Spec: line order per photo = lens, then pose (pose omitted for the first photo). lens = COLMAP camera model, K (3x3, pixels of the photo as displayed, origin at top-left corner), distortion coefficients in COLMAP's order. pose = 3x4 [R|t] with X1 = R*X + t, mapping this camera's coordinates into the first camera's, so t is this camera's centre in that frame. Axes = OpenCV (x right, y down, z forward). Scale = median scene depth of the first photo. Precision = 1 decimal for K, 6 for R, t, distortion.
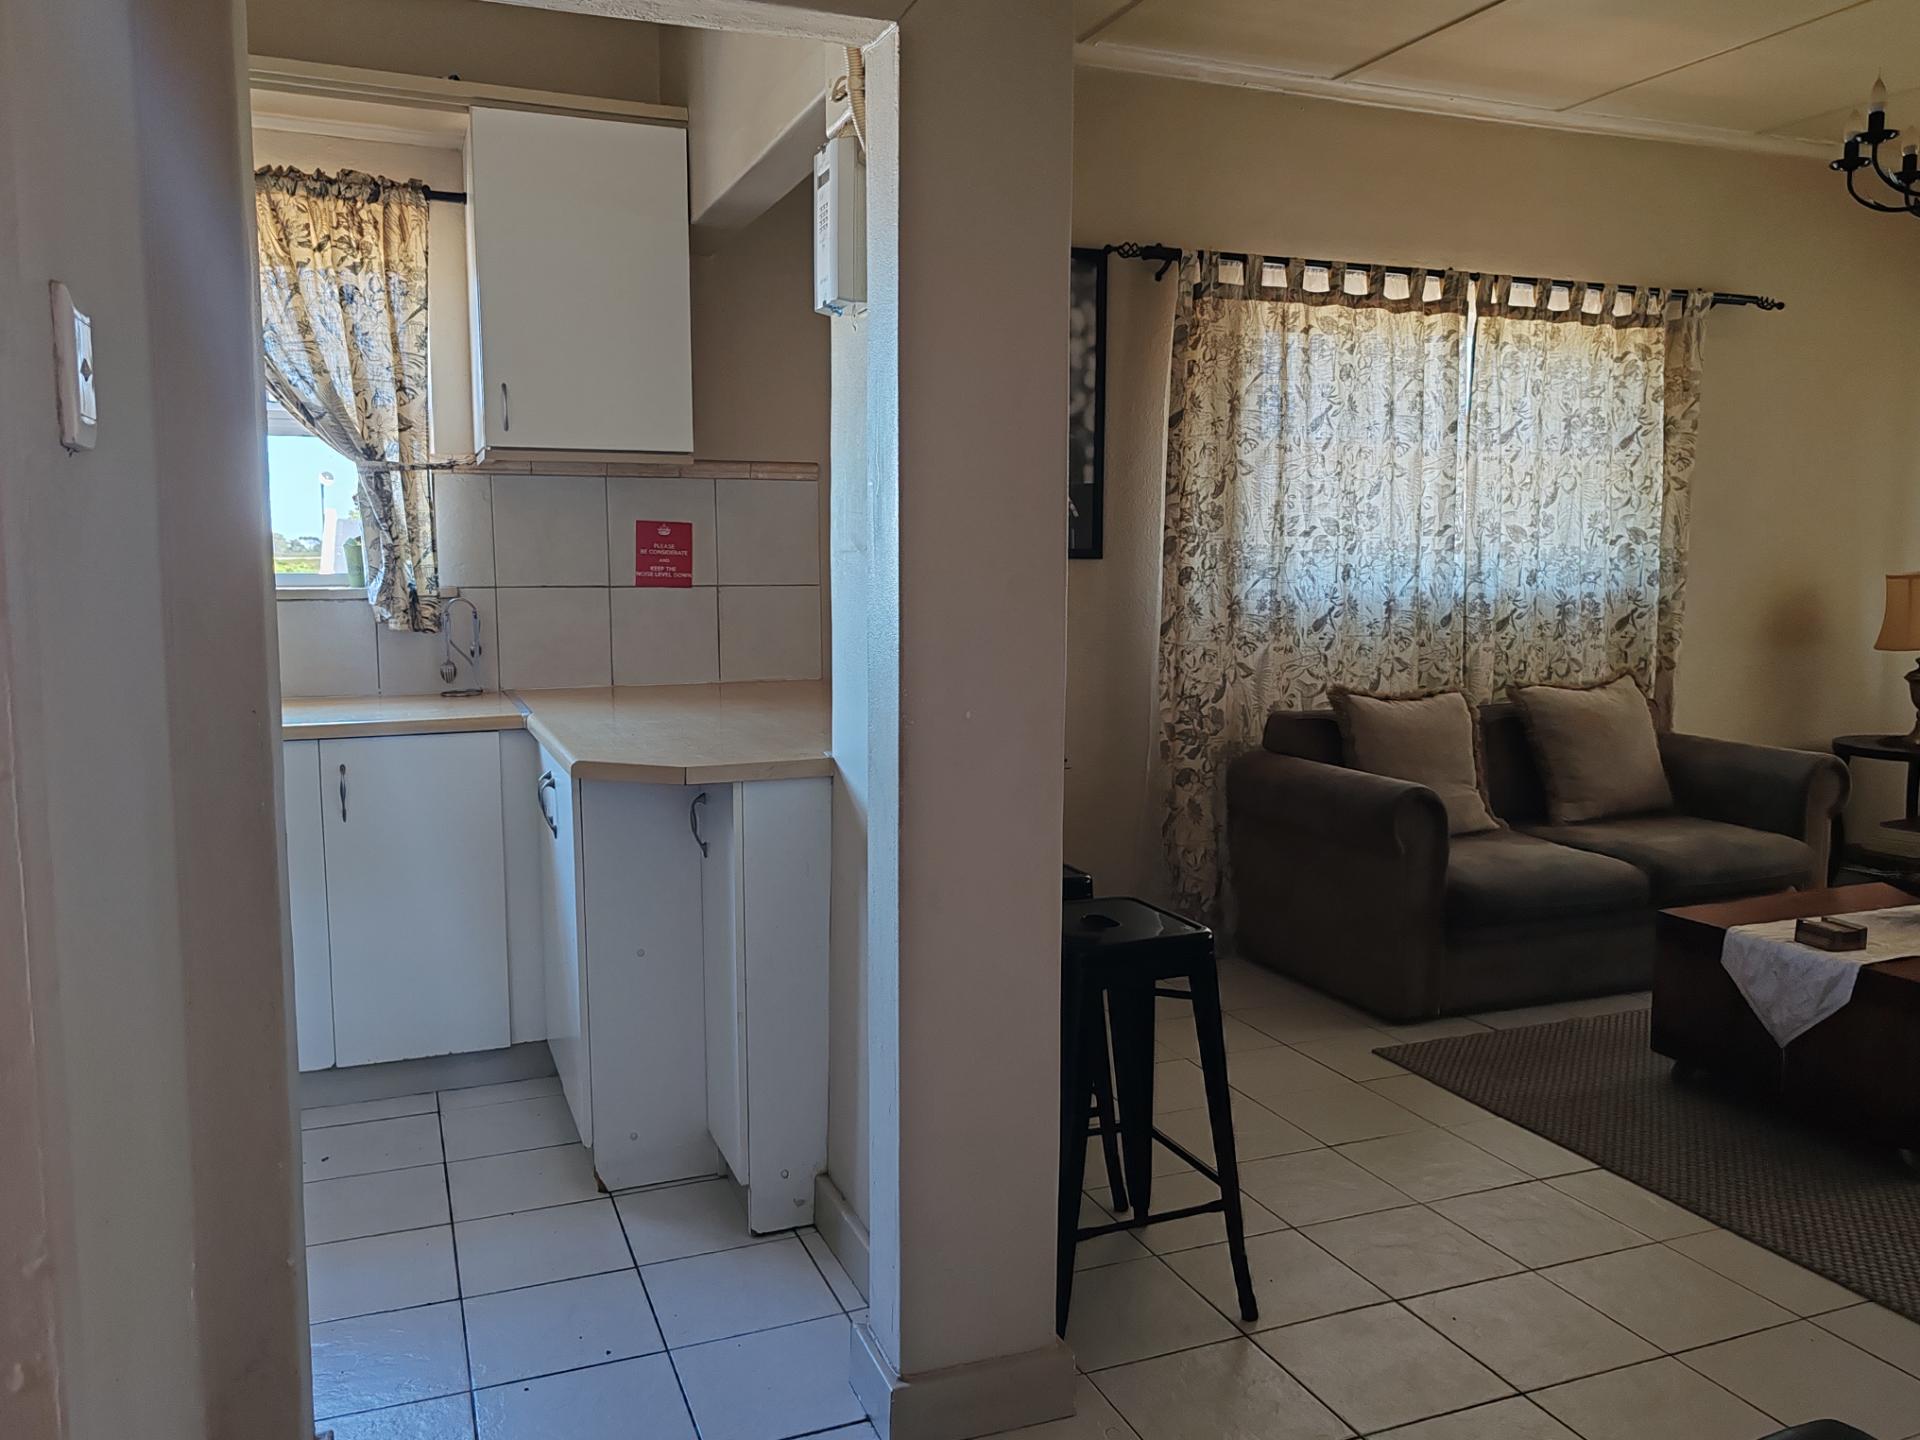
lens RADIAL K [[1462.6, 0, 960.0], [0, 1462.6, 720.0], [0, 0, 1]] dist [-0.002479, 0.050242]
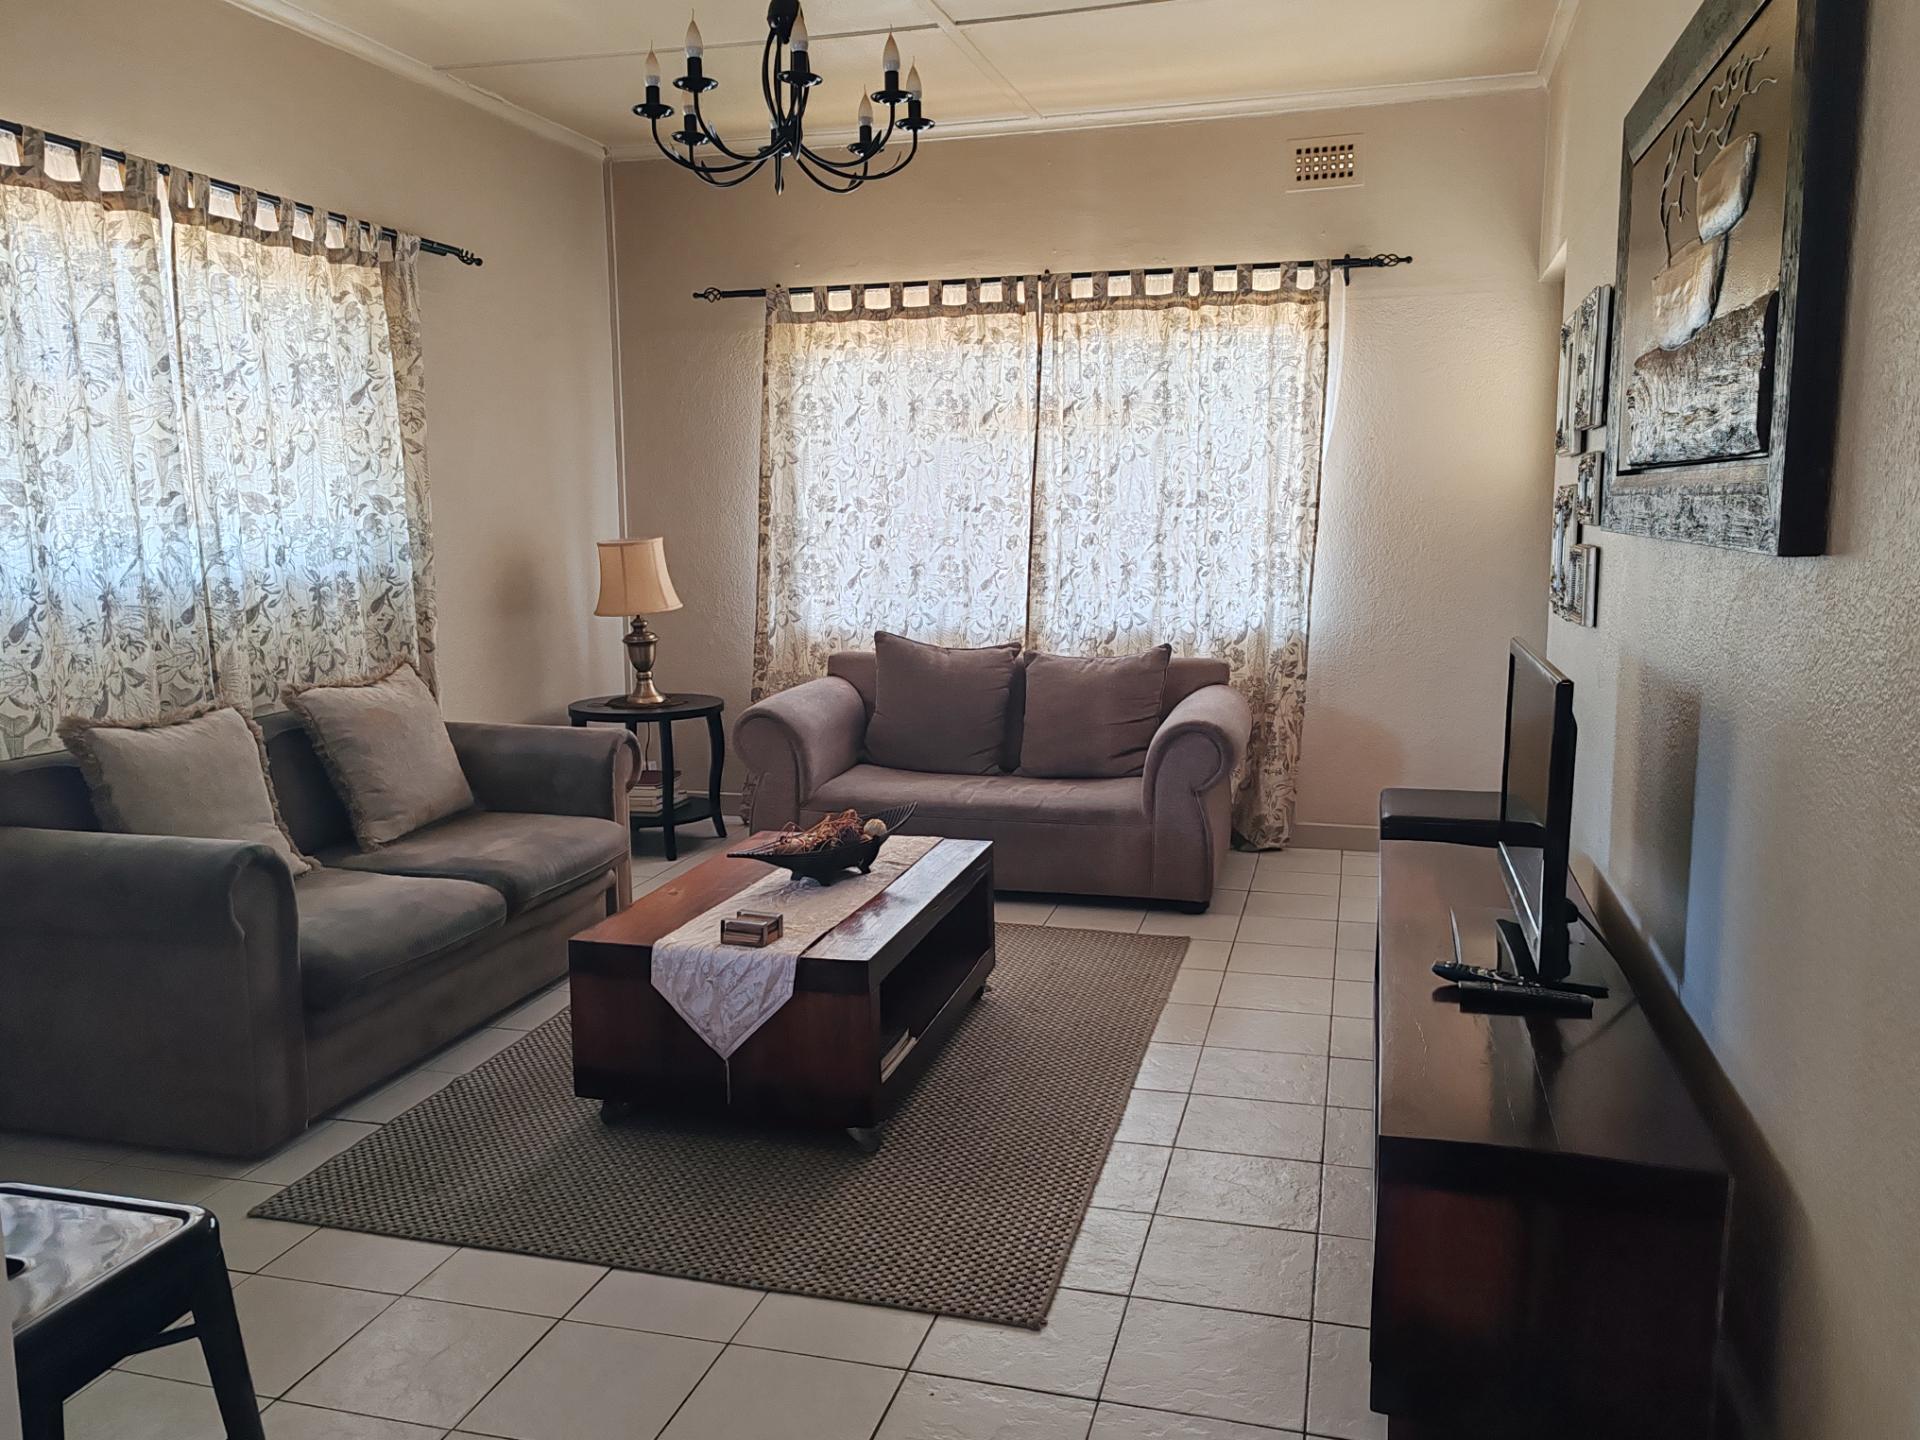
lens RADIAL K [[1450.3, 0, 961.3], [0, 1450.3, 735.1], [0, 0, 1]] dist [0.008635, -0.011112]
pose [[0.605753, -0.127800, 0.785322, -0.033062], [0.098493, 0.991469, 0.085376, -0.029980], [-0.789533, 0.025632, 0.613173, 0.201802]]
